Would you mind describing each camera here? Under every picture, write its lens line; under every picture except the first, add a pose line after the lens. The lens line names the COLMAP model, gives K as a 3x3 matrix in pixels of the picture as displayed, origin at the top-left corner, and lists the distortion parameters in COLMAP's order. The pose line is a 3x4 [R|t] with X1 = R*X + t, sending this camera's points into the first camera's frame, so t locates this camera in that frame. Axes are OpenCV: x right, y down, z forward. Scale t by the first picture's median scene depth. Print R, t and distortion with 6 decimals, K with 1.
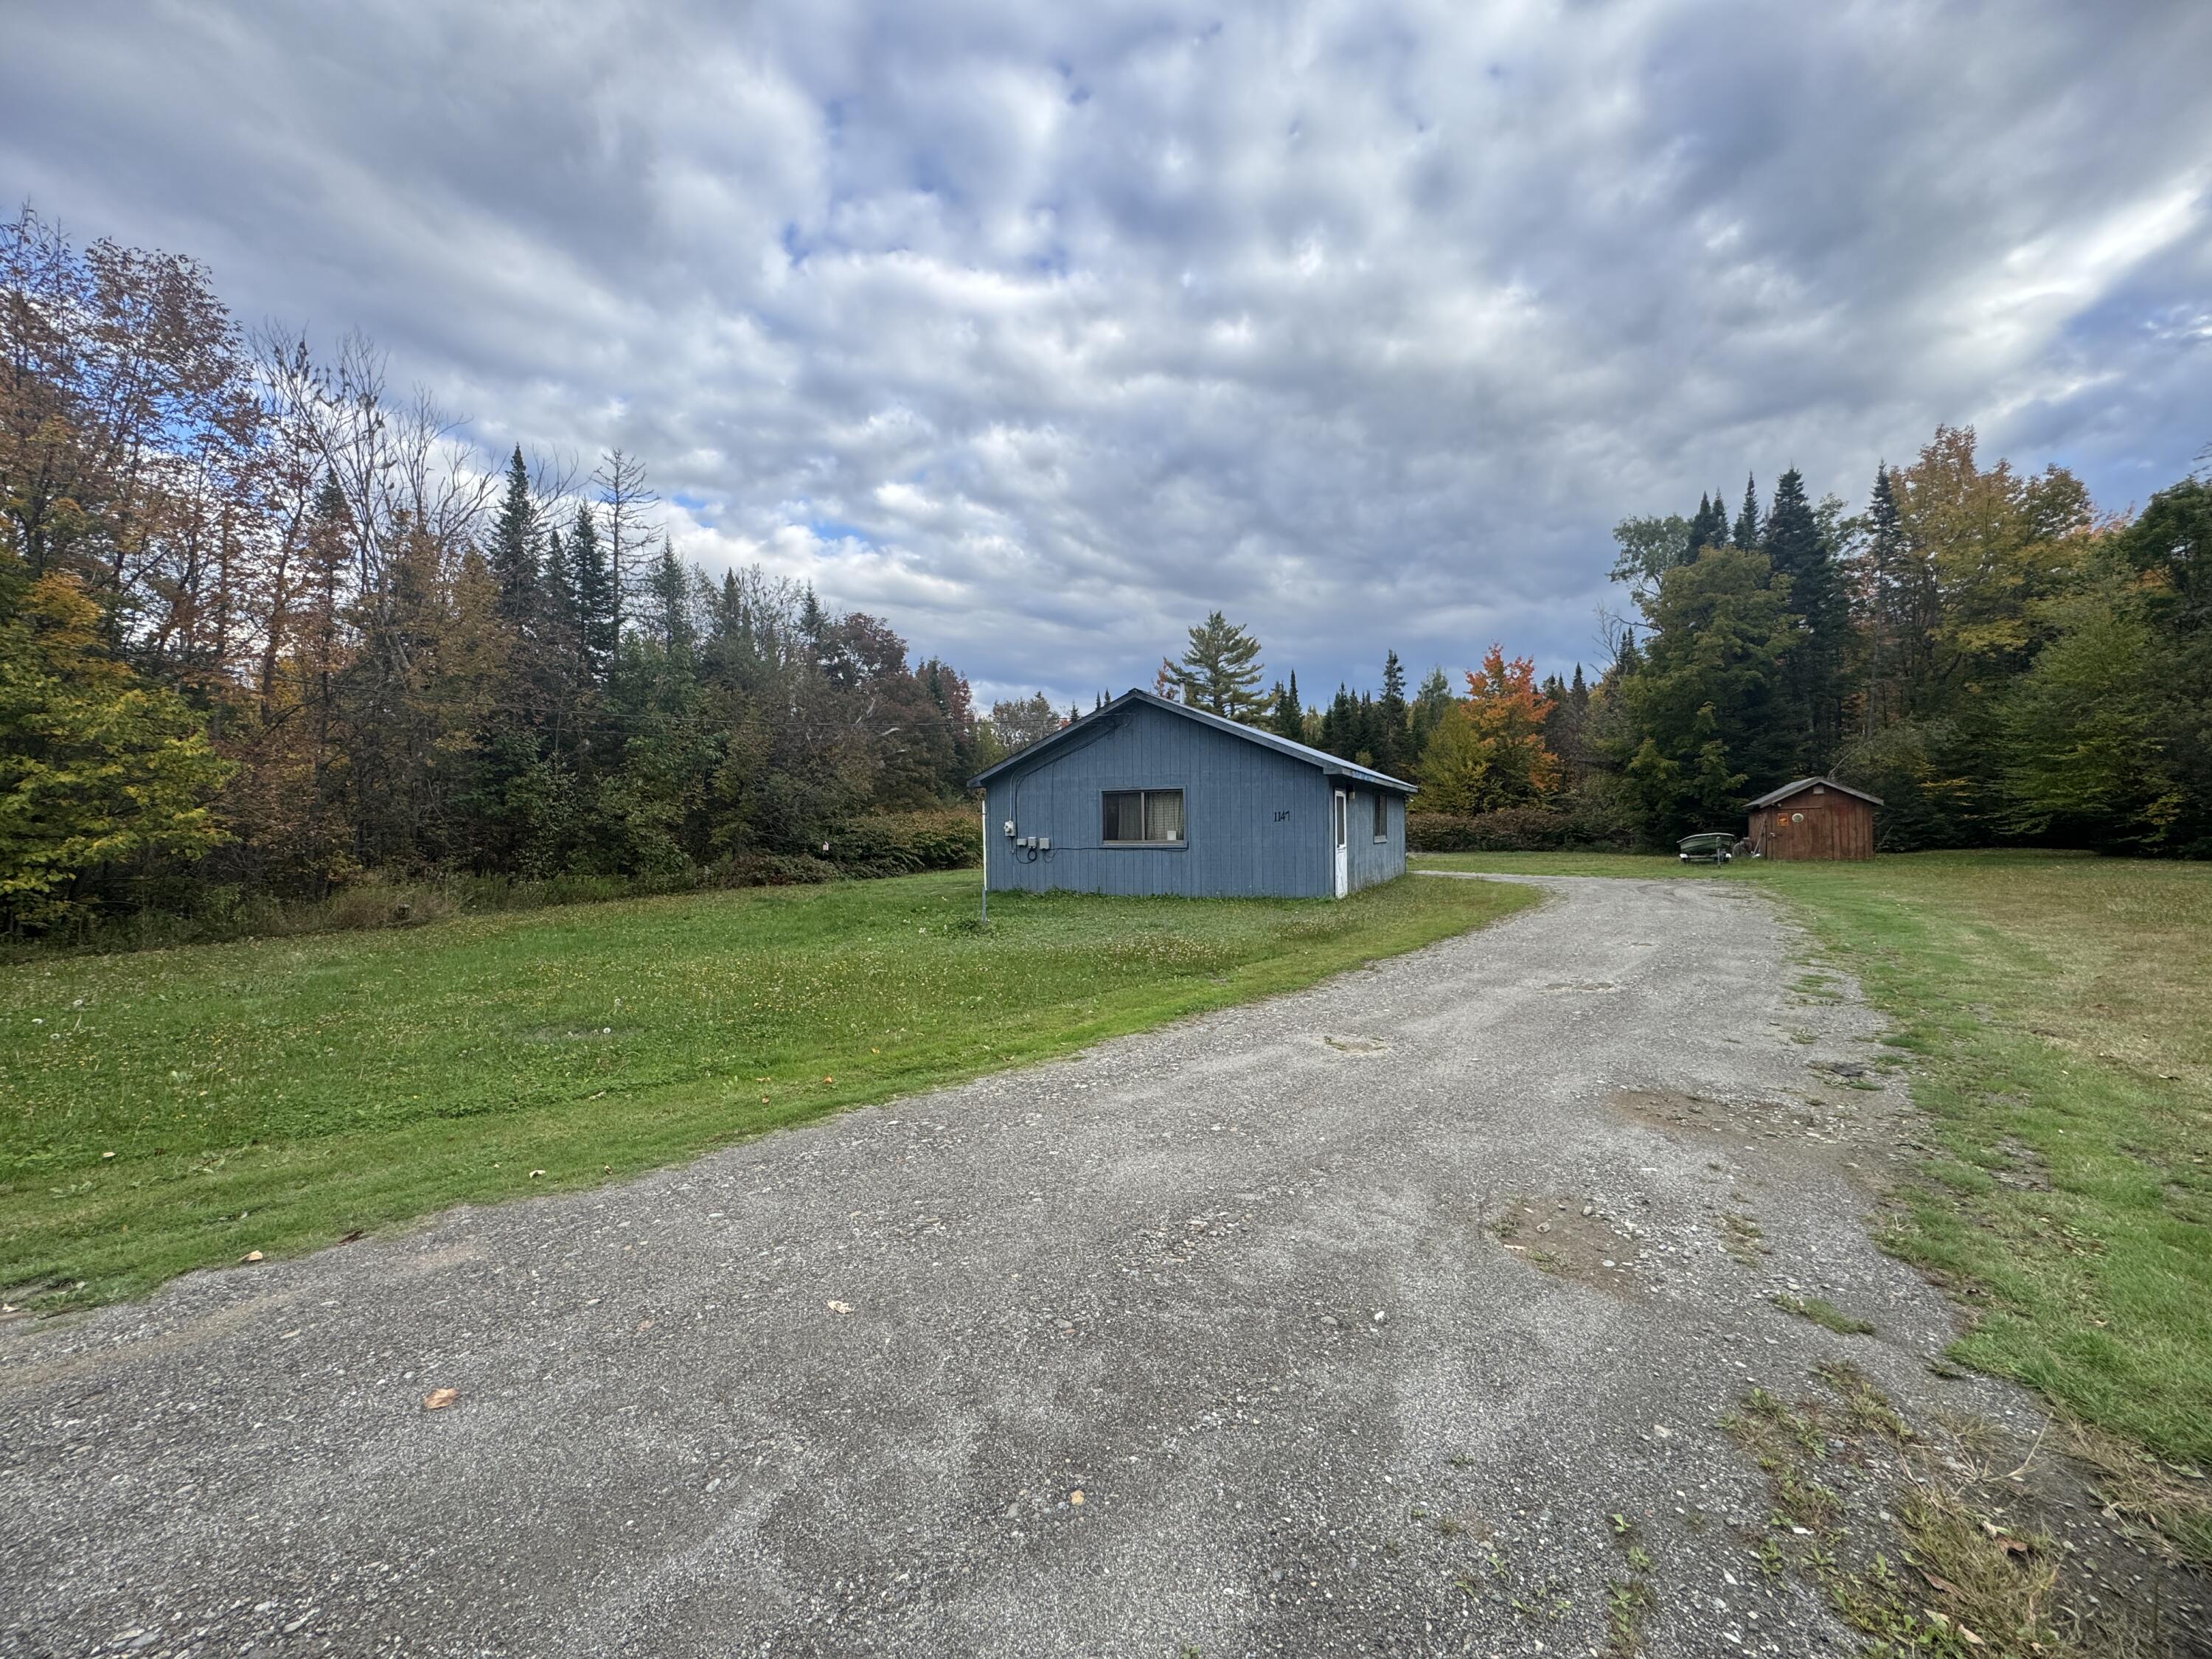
lens RADIAL K [[882.4, 0, 1106.0], [0, 882.4, 829.5], [0, 0, 1]] dist [0.000279, -0.000384]
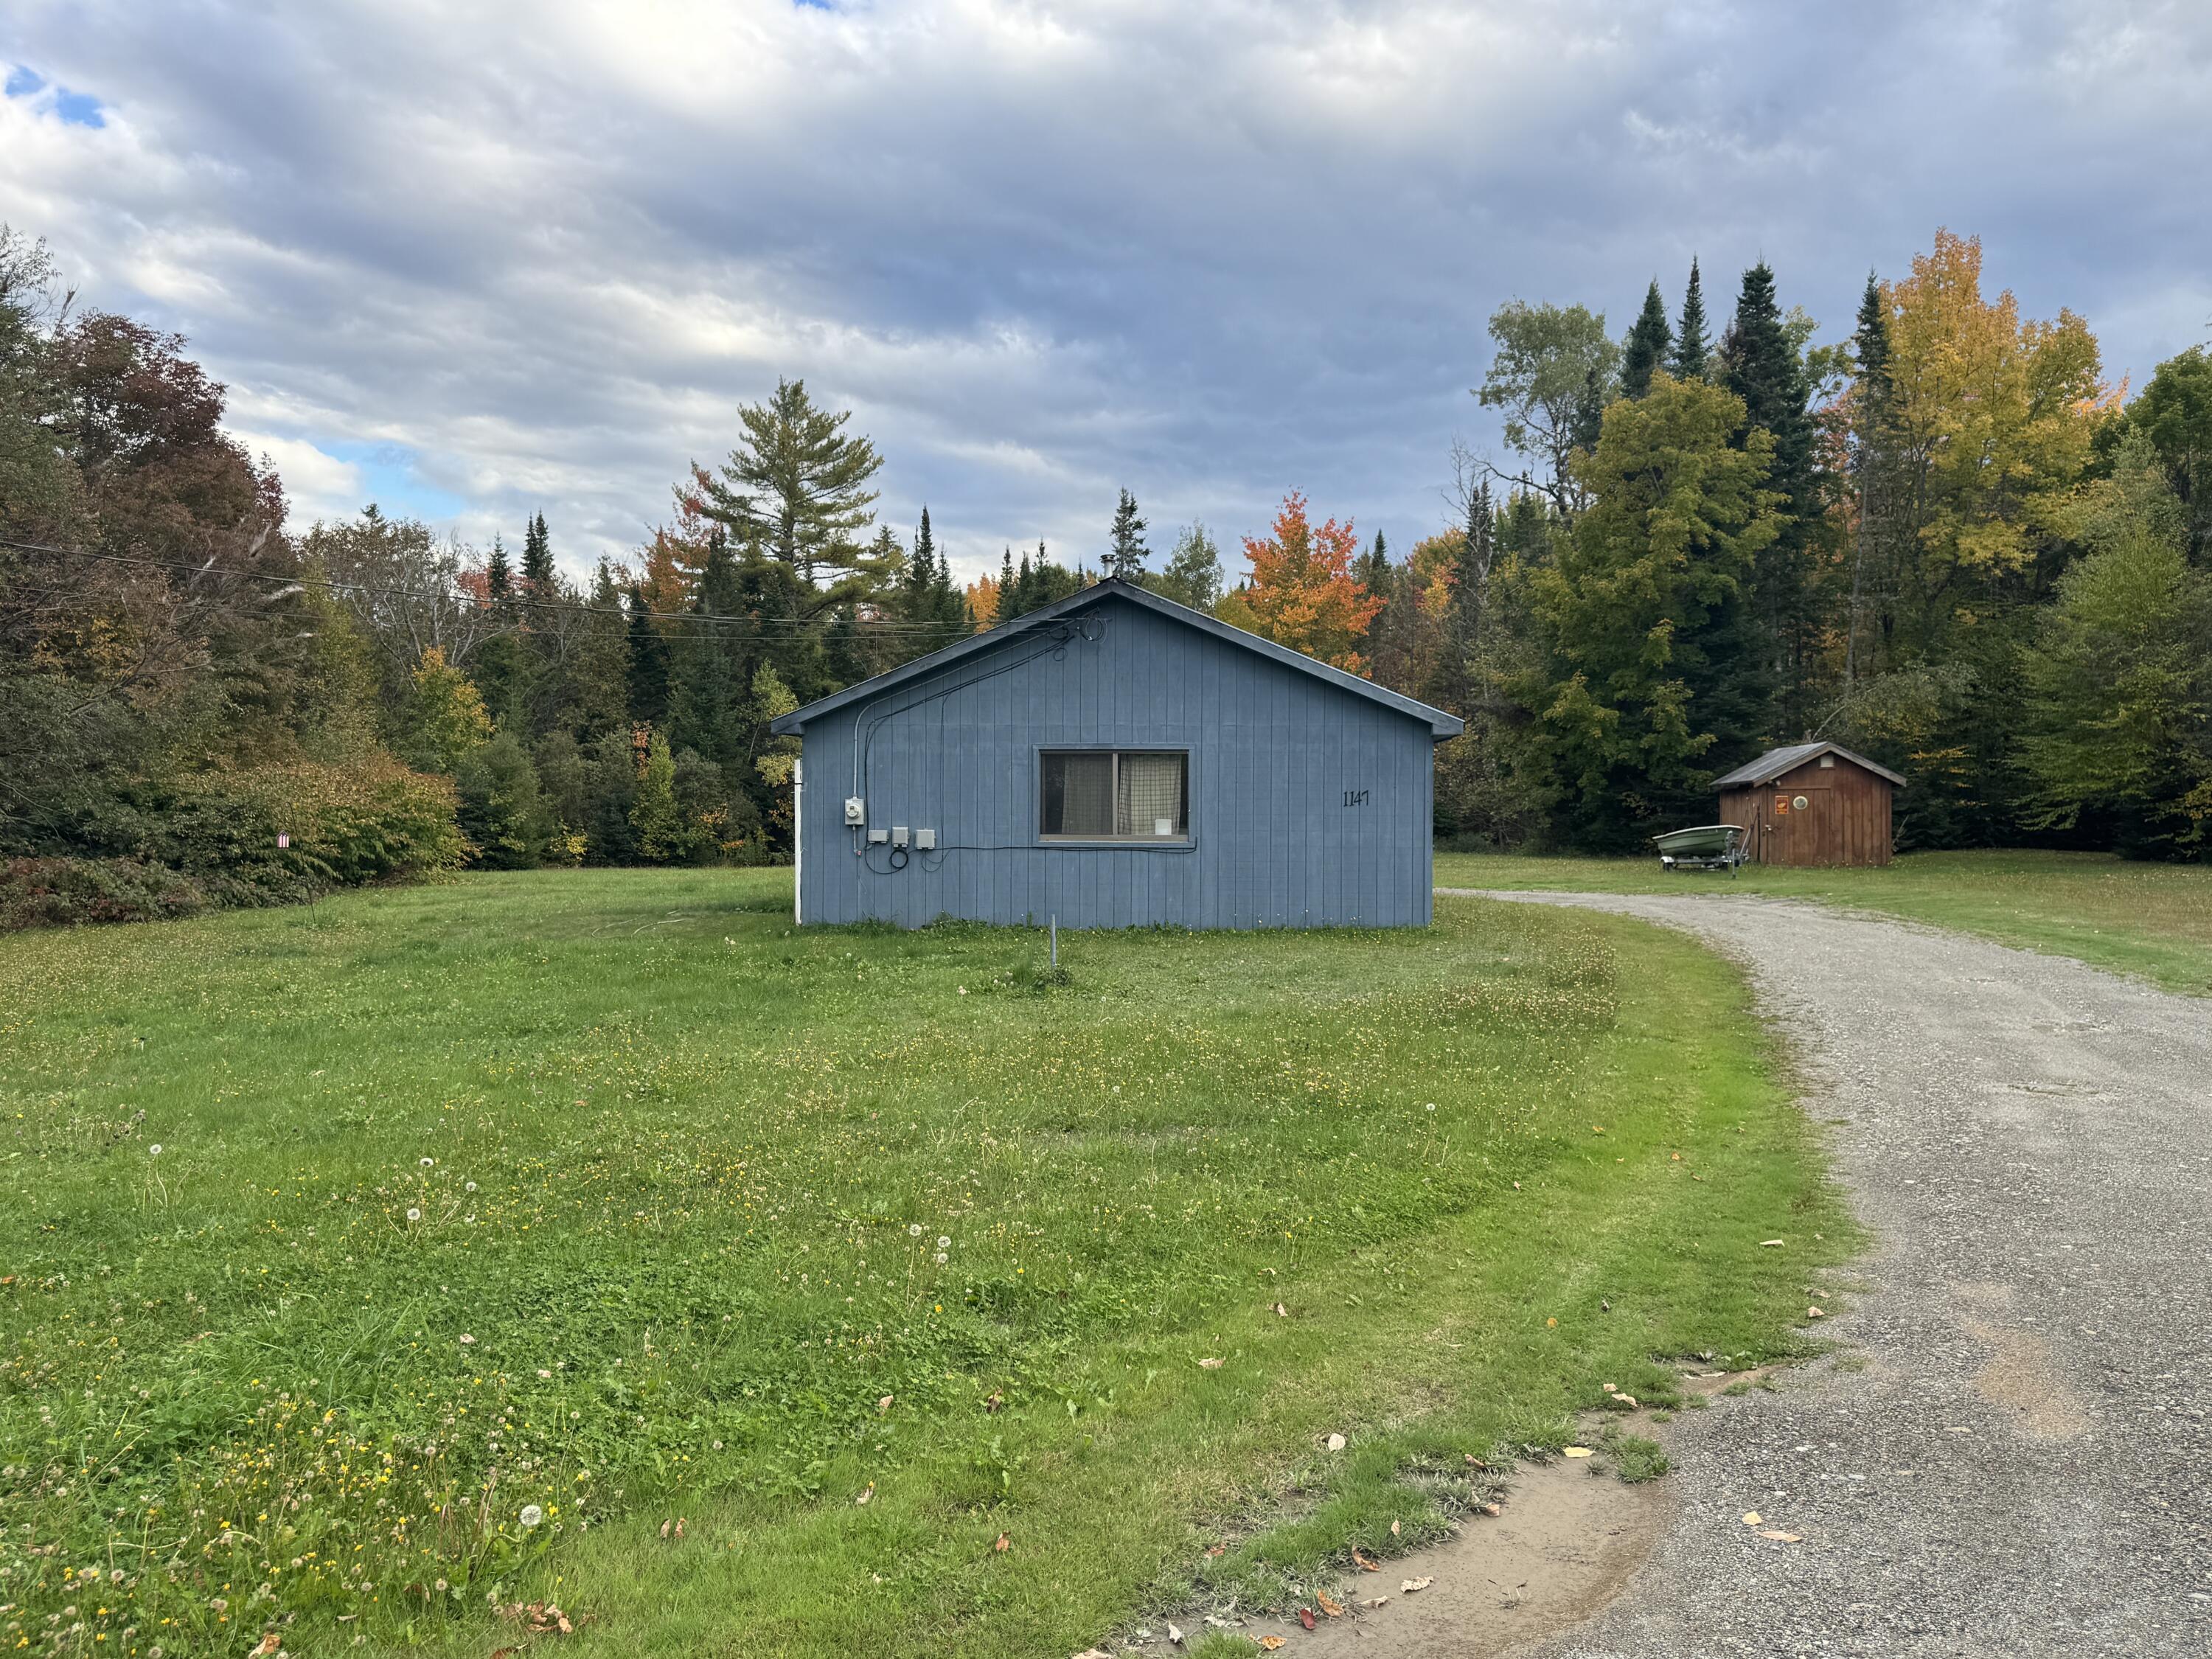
lens RADIAL K [[1730.9, 0, 1106.0], [0, 1730.9, 829.5], [0, 0, 1]] dist [0.140168, -0.239410]
pose [[0.925747, 0.007131, 0.378077, -0.174872], [-0.012775, 0.999841, 0.012424, -0.002318], [-0.377928, -0.016331, 0.925691, -0.030434]]
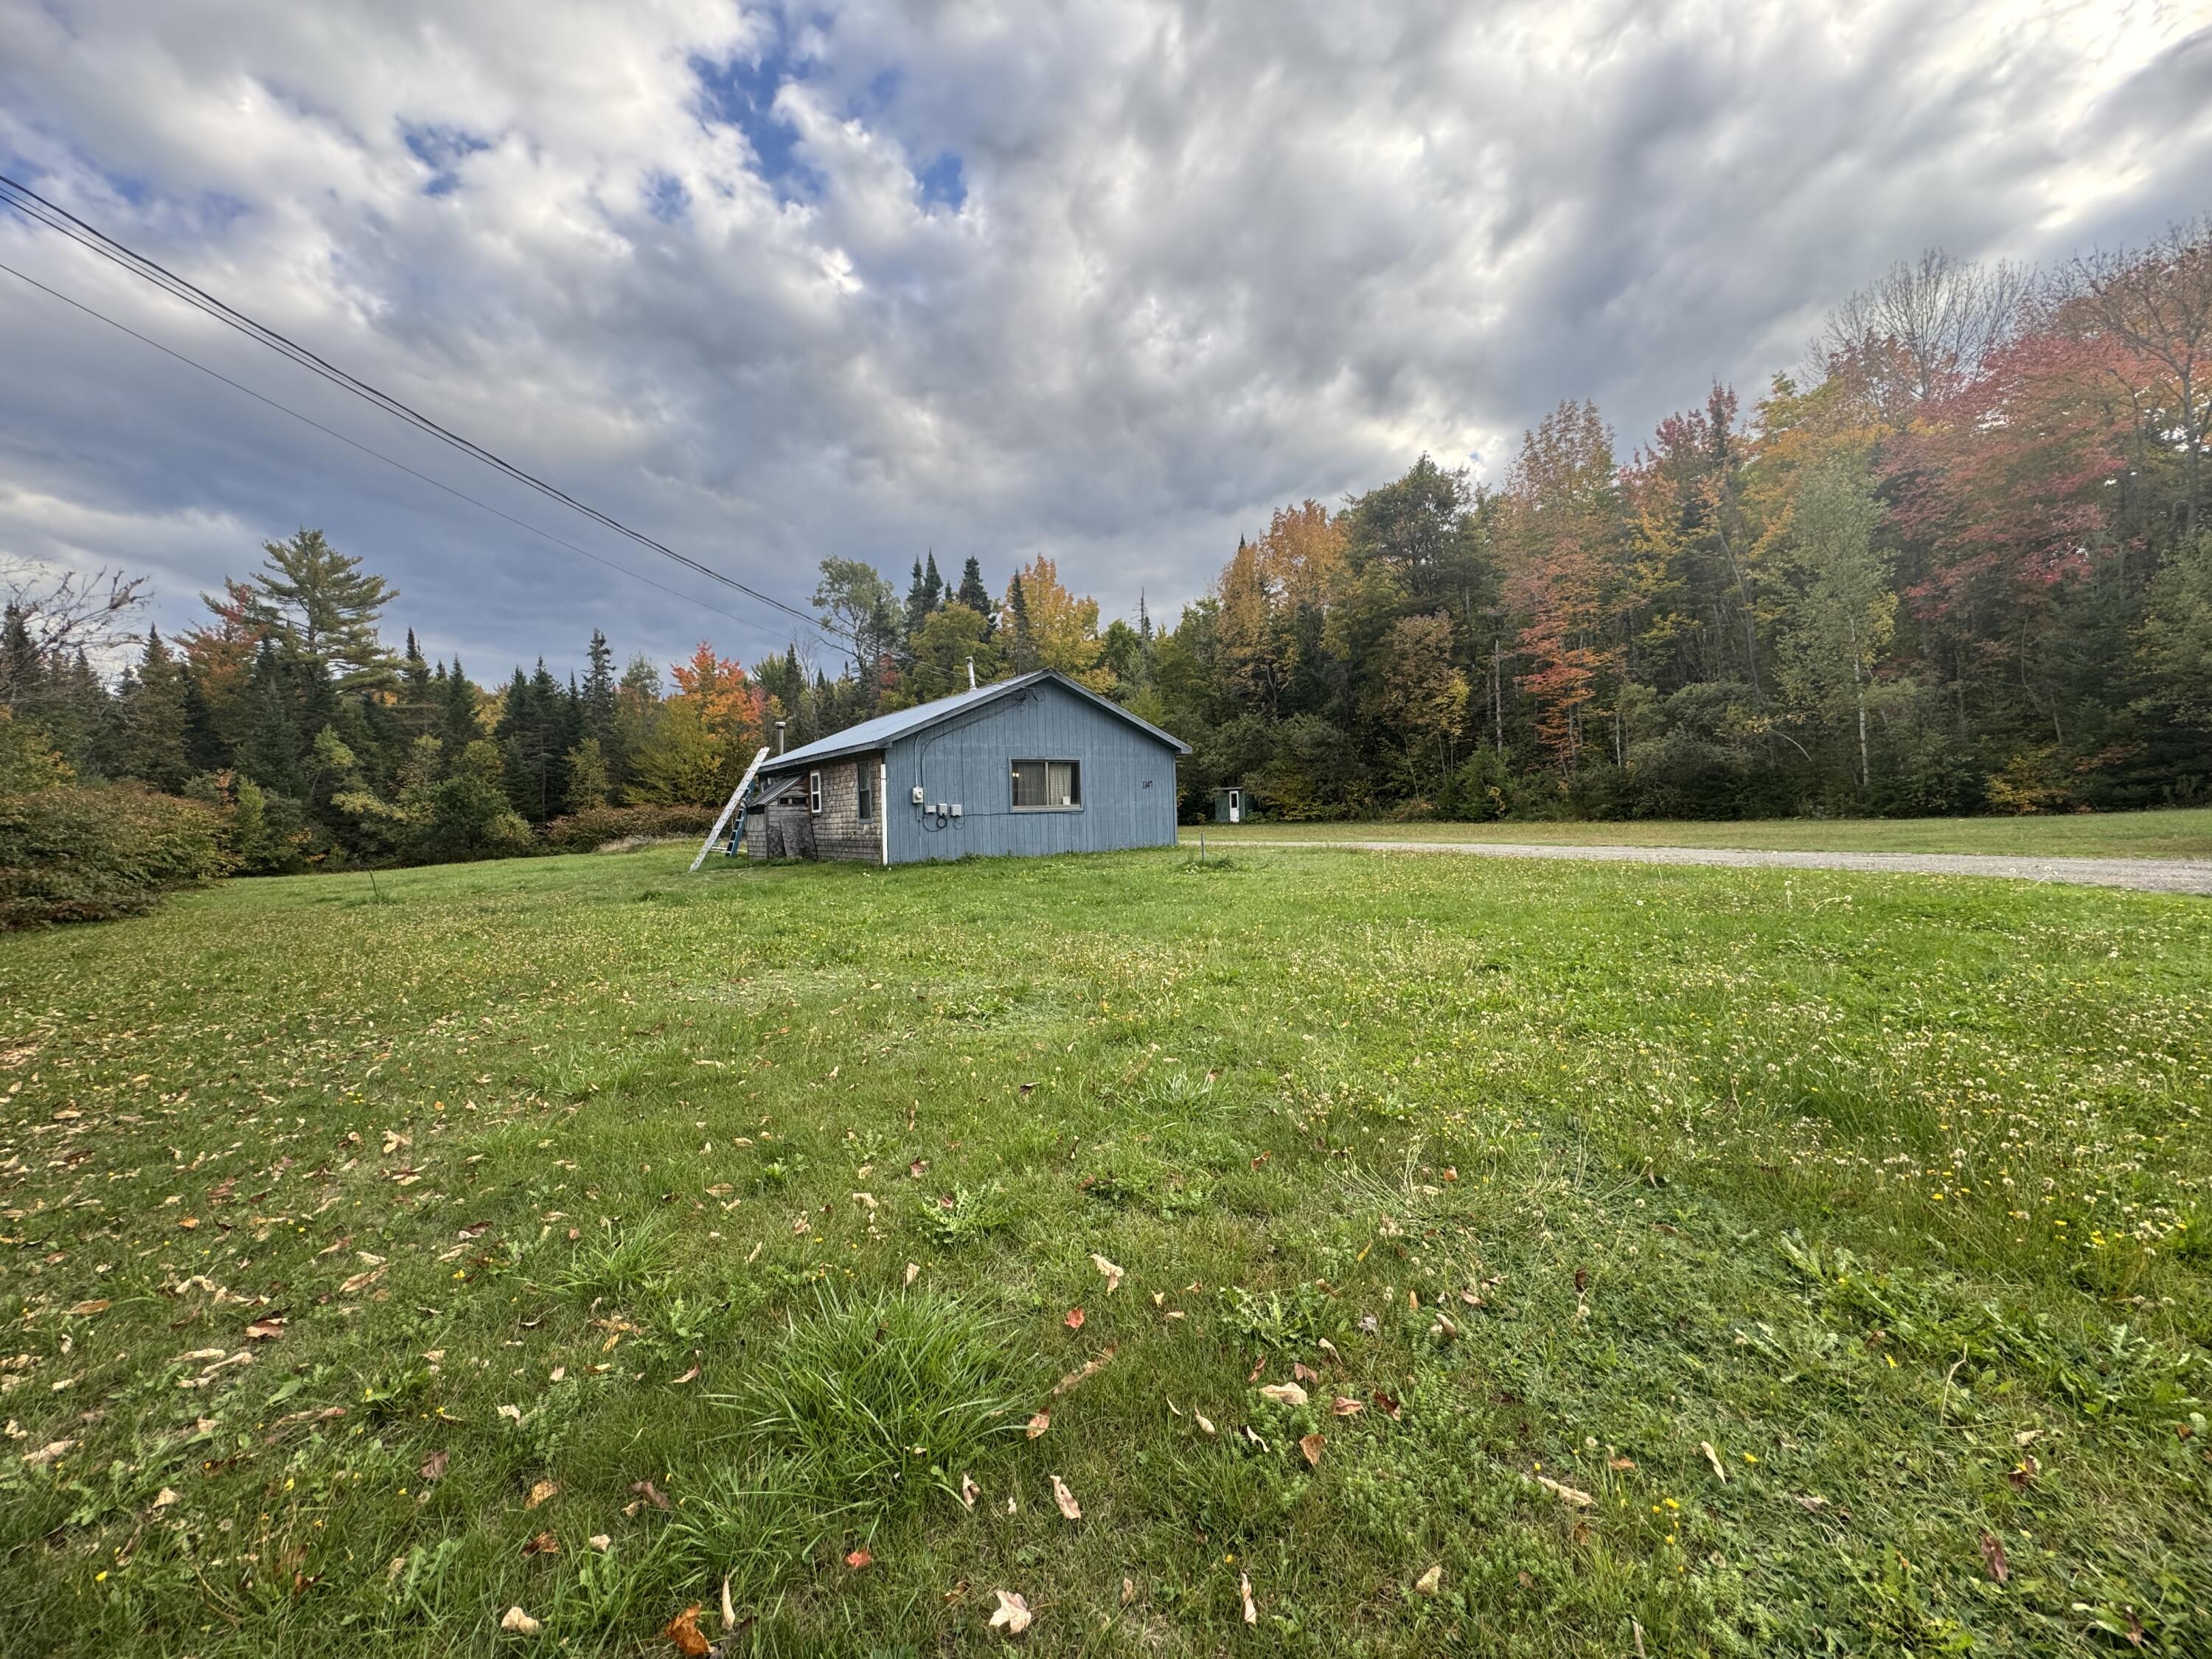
lens RADIAL K [[883.3, 0, 1099.4], [0, 883.3, 820.5], [0, 0, 1]] dist [0.000755, 0.000208]
pose [[0.484229, -0.012559, 0.874851, -0.390998], [0.025766, 0.999668, 0.000089, 0.014513], [-0.874562, 0.022498, 0.484392, 0.176831]]
